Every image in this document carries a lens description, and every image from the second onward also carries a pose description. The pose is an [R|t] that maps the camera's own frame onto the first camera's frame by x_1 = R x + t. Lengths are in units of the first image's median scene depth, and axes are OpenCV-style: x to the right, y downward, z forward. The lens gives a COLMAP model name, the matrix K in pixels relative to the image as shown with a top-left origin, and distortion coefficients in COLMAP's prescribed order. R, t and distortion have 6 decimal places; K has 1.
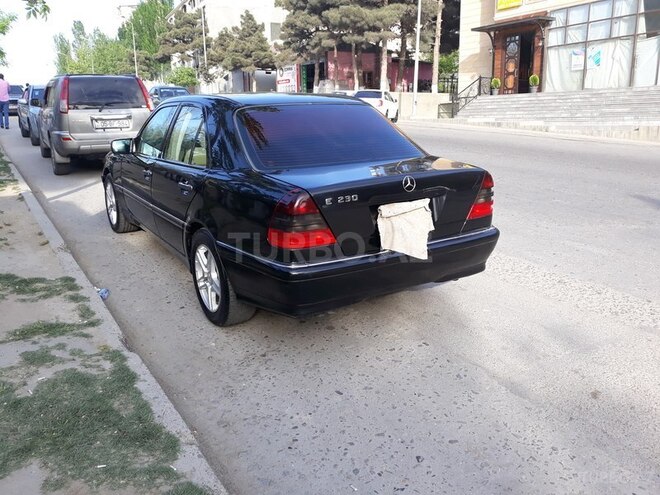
lens RADIAL K [[544.7, 0, 329.8], [0, 544.7, 247.8], [0, 0, 1]] dist [-0.011577, 0.009665]
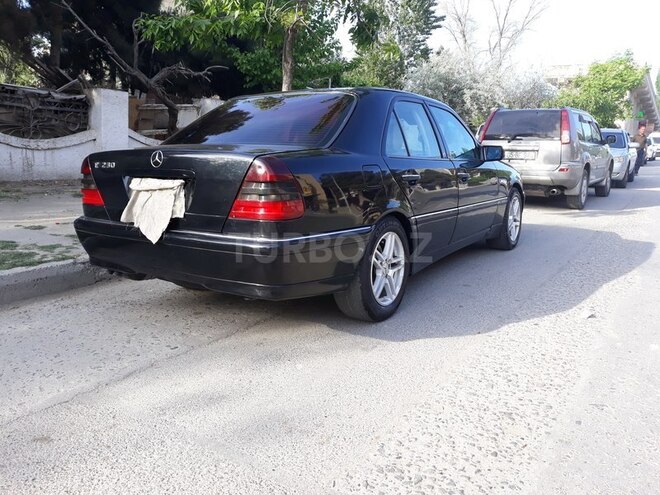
lens RADIAL K [[544.7, 0, 328.7], [0, 544.7, 249.7], [0, 0, 1]] dist [-0.011577, 0.009665]
pose [[0.409911, 0.172429, -0.895679, 1.082218], [-0.261682, 0.962921, 0.065614, -0.101396], [0.873782, 0.207487, 0.439833, 0.839410]]
